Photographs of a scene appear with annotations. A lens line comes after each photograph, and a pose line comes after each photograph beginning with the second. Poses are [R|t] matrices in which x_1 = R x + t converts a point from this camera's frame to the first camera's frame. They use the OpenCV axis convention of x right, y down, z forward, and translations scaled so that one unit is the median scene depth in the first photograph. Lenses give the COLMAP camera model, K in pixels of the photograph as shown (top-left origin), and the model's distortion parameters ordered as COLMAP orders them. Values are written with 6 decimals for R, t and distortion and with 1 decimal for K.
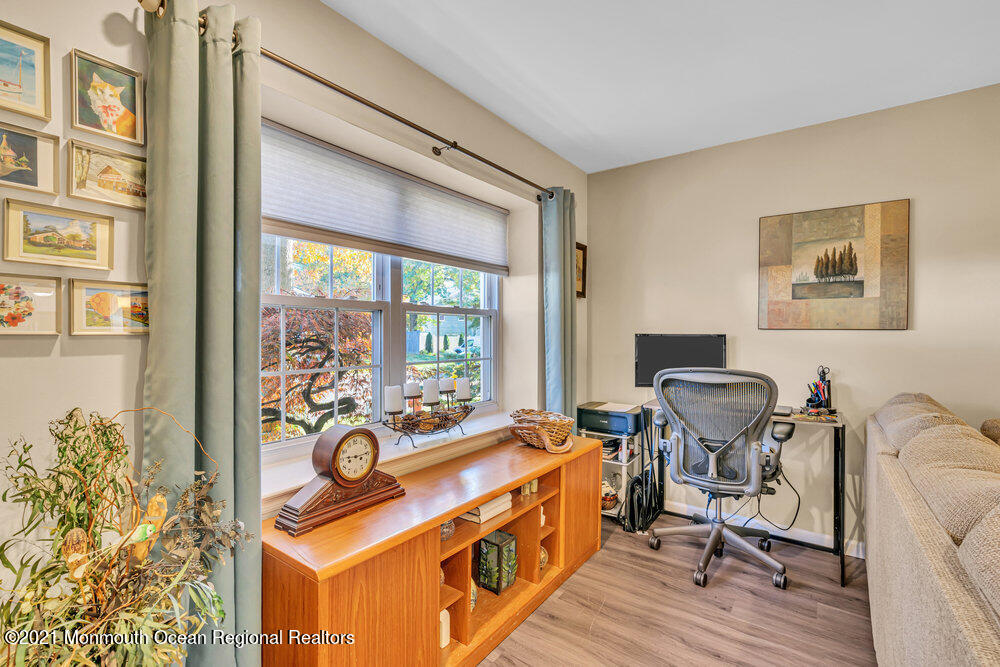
lens RADIAL K [[449.4, 0, 500.0], [0, 449.4, 333.5], [0, 0, 1]] dist [-0.001259, -0.000686]
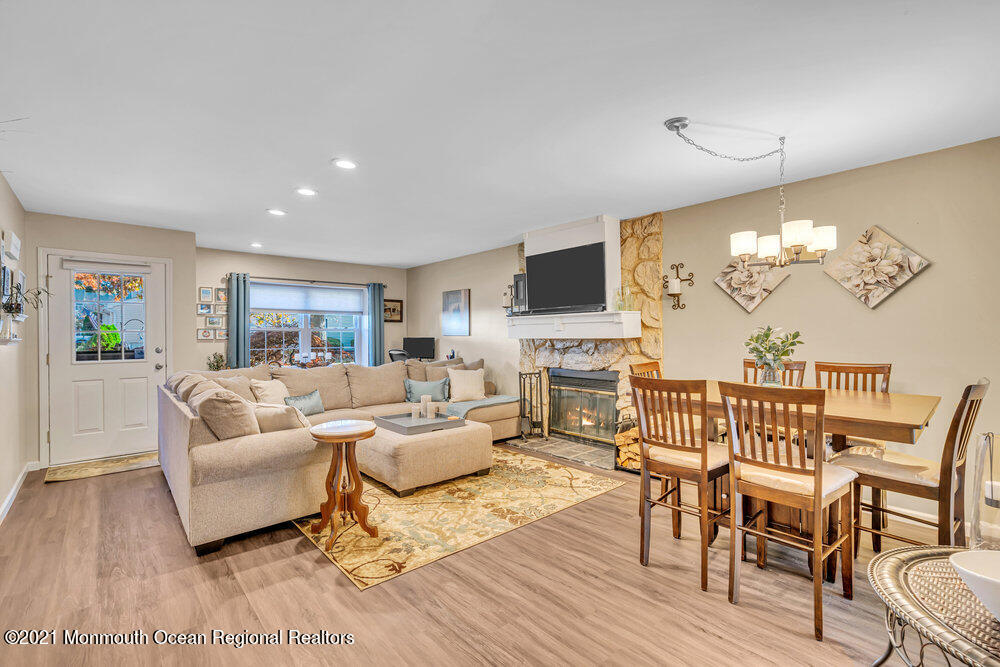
lens RADIAL K [[449.4, 0, 500.0], [0, 449.4, 333.5], [0, 0, 1]] dist [-0.001259, -0.000686]
pose [[0.978049, -0.007720, -0.208233, 1.518407], [0.006457, 0.999956, -0.006744, -0.001363], [0.208276, 0.005251, 0.978056, -1.544665]]
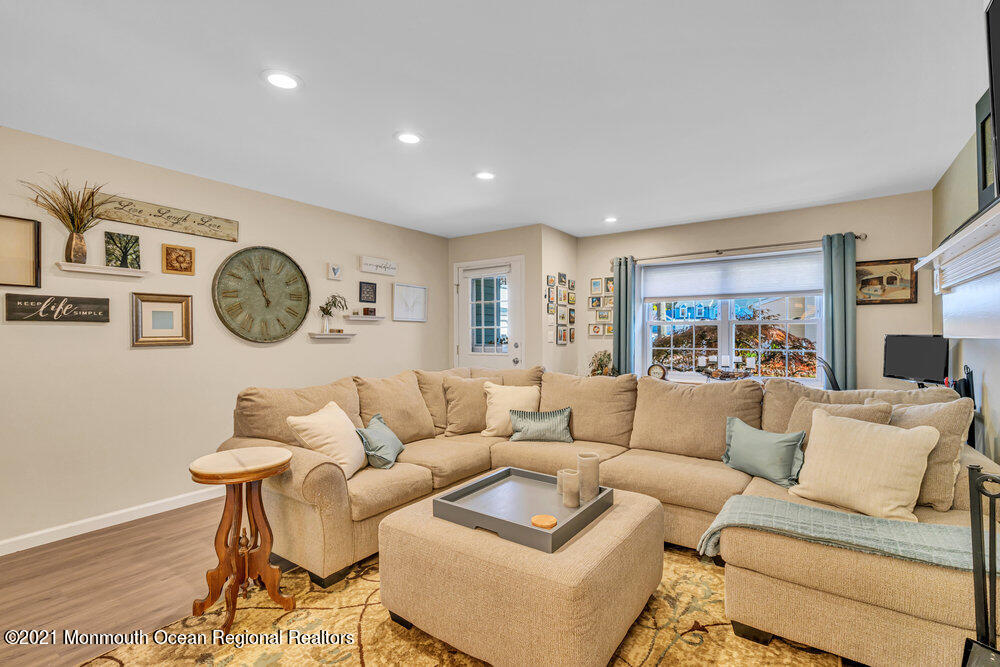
lens RADIAL K [[459.4, 0, 500.0], [0, 459.4, 333.5], [0, 0, 1]] dist [-0.003635, -0.000421]
pose [[0.009548, -0.004400, -0.999945, 1.716693], [-0.001551, 0.999989, -0.004415, 0.004755], [0.999953, 0.001593, 0.009541, -0.092132]]
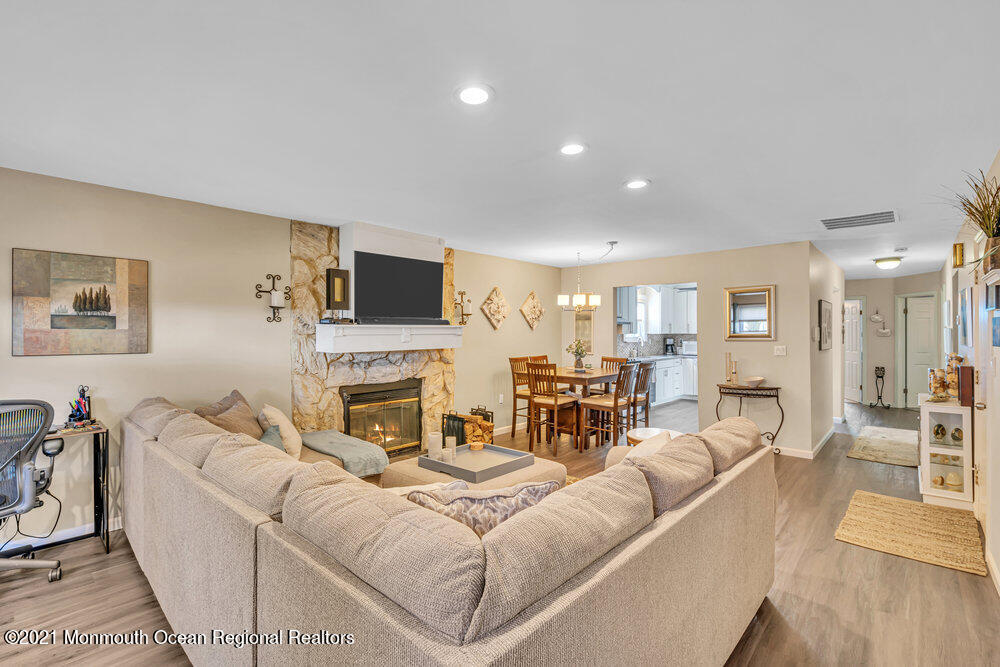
lens RADIAL K [[449.4, 0, 500.0], [0, 449.4, 333.5], [0, 0, 1]] dist [-0.001259, -0.000686]
pose [[0.112932, -0.006557, 0.993581, -0.356905], [0.007088, 0.999958, 0.005794, -0.066954], [-0.993577, 0.006388, 0.112973, -0.254026]]
